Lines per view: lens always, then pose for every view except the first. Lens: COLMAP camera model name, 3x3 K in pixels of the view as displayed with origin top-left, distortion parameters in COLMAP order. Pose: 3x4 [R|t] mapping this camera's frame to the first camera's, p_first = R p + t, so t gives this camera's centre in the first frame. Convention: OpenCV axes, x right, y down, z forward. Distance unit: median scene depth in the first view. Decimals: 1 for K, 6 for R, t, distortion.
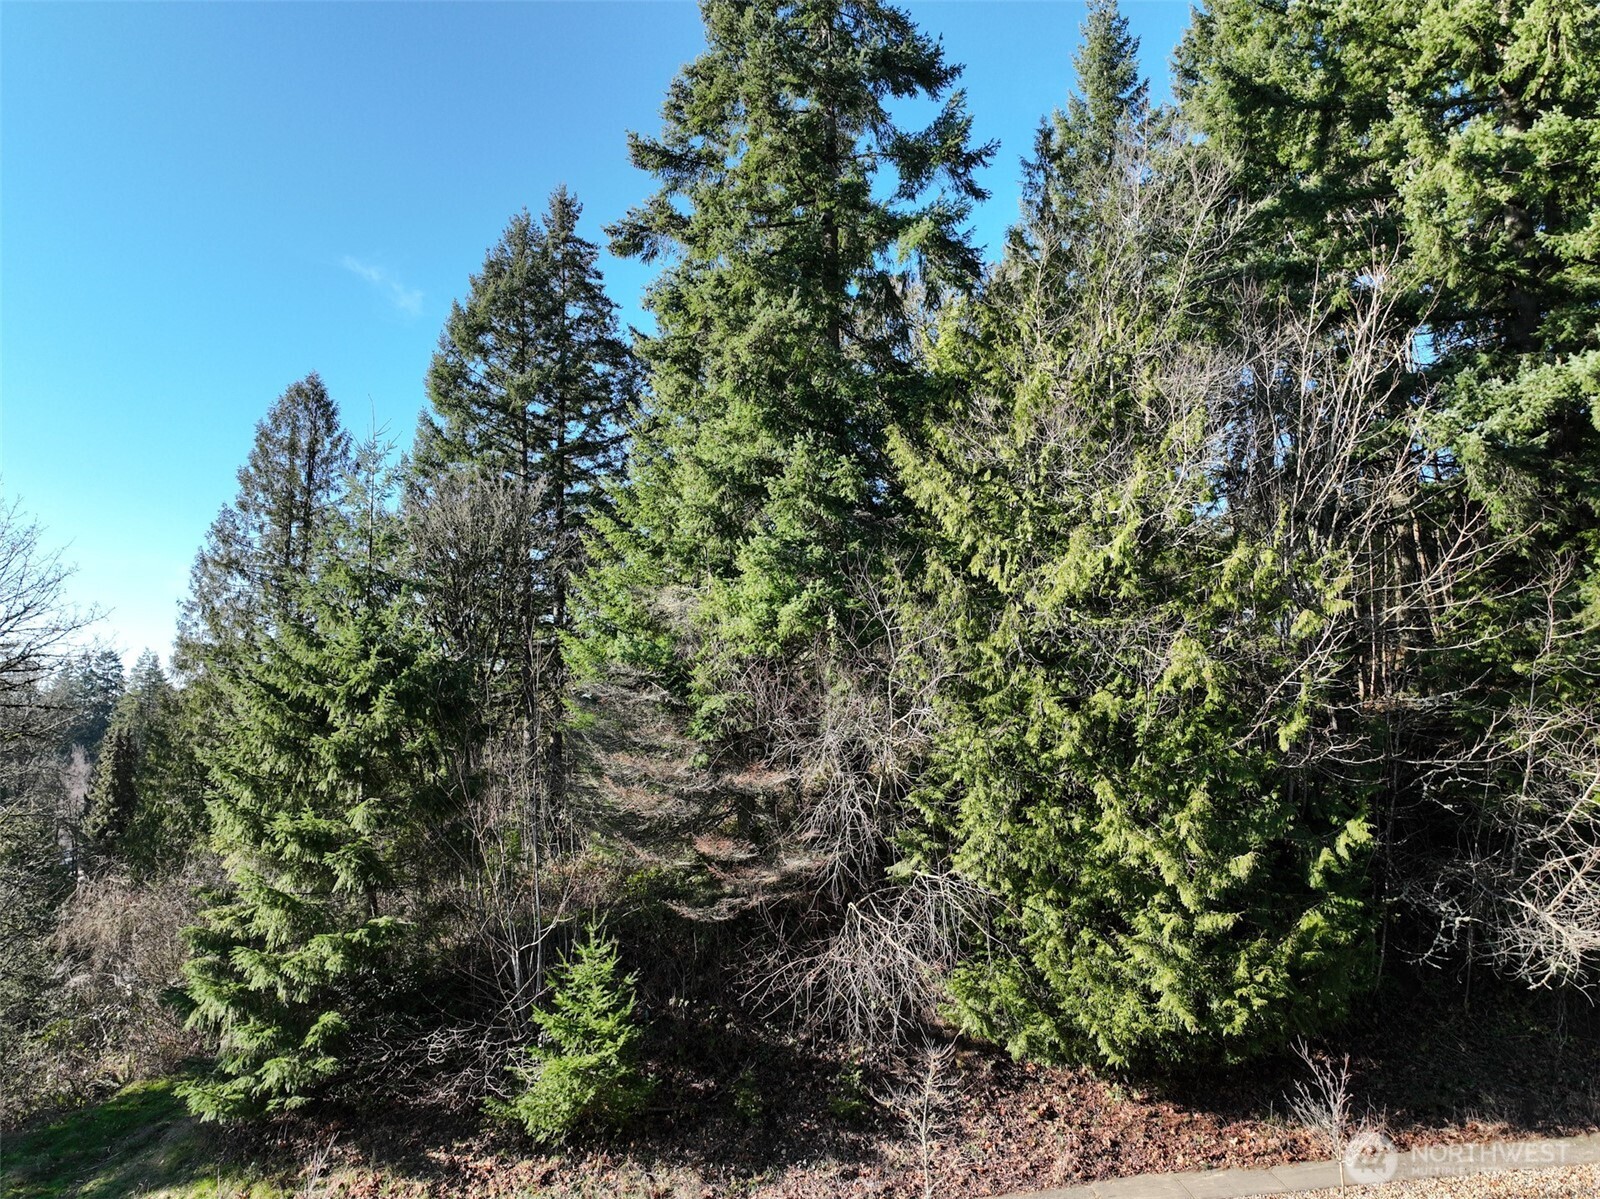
lens RADIAL K [[1137.4, 0, 807.1], [0, 1137.4, 595.2], [0, 0, 1]] dist [0.001415, 0.016931]
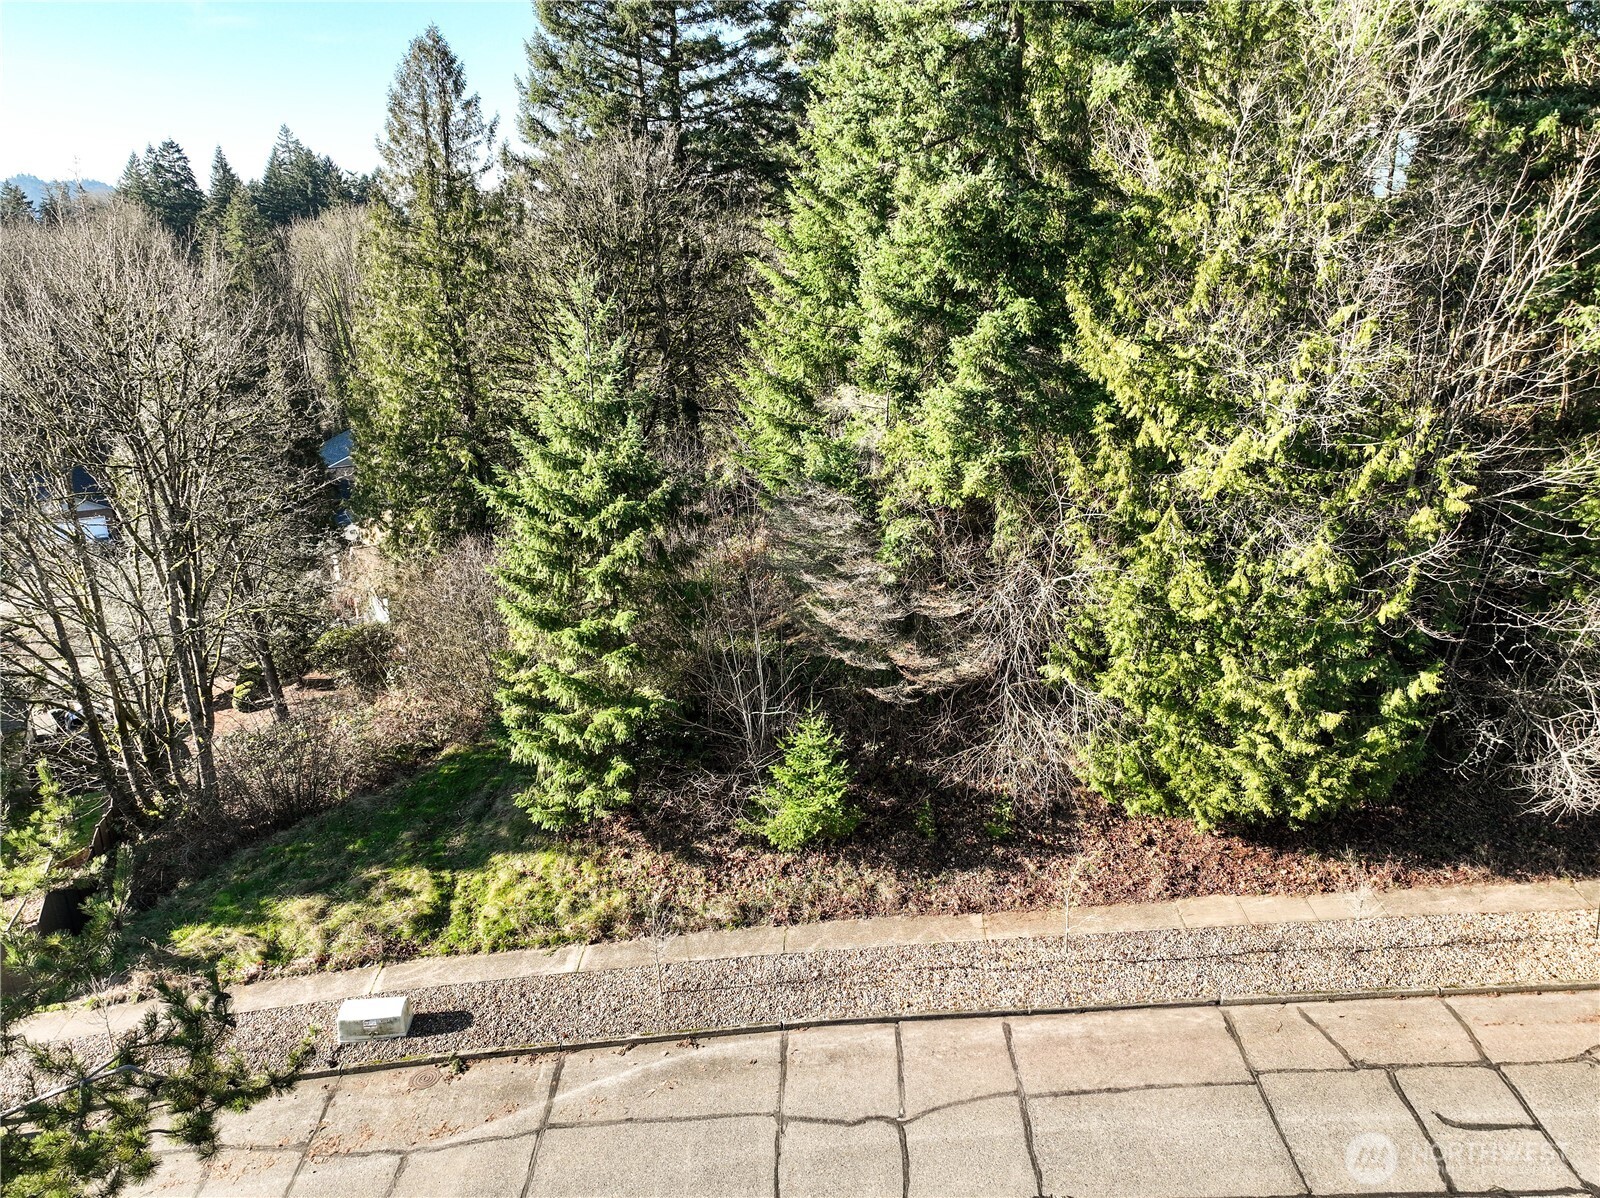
lens RADIAL K [[1137.4, 0, 807.1], [0, 1137.4, 594.7], [0, 0, 1]] dist [0.001415, 0.016931]
pose [[0.998353, 0.018136, -0.054427, -0.128524], [0.008063, 0.894937, 0.446120, -0.424396], [0.056799, -0.445824, 0.893317, -0.113653]]
